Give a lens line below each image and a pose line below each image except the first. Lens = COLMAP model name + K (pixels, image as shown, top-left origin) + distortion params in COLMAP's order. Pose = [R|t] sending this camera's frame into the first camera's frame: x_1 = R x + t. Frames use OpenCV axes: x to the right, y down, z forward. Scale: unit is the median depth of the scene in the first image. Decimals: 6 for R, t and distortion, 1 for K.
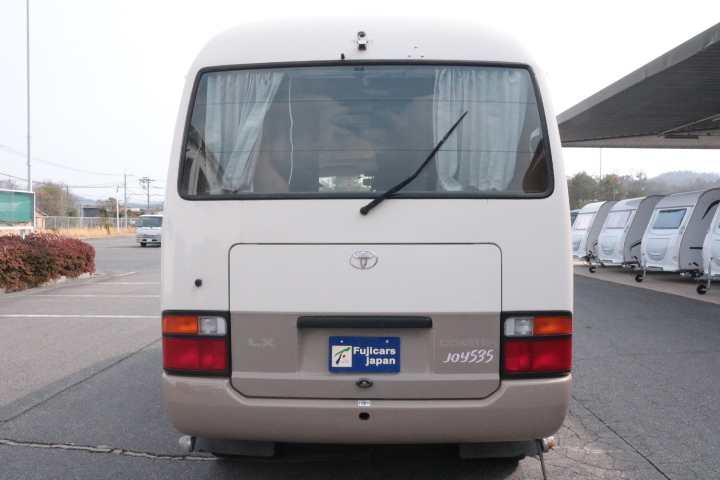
lens RADIAL K [[586.6, 0, 360.0], [0, 586.6, 239.9], [0, 0, 1]] dist [-0.122760, 0.028392]
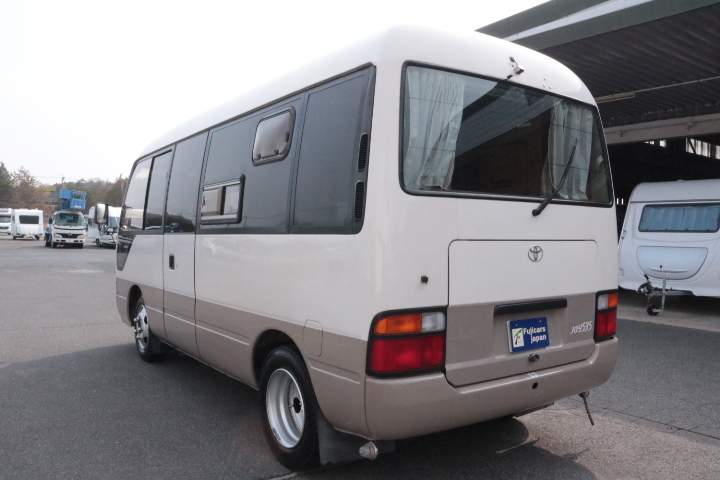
lens RADIAL K [[586.6, 0, 356.5], [0, 586.6, 243.2], [0, 0, 1]] dist [-0.122760, 0.028392]
pose [[0.799670, -0.001091, 0.600438, -0.973647], [-0.002791, 0.999981, 0.005534, 0.007161], [-0.600433, -0.006102, 0.799652, 0.276606]]
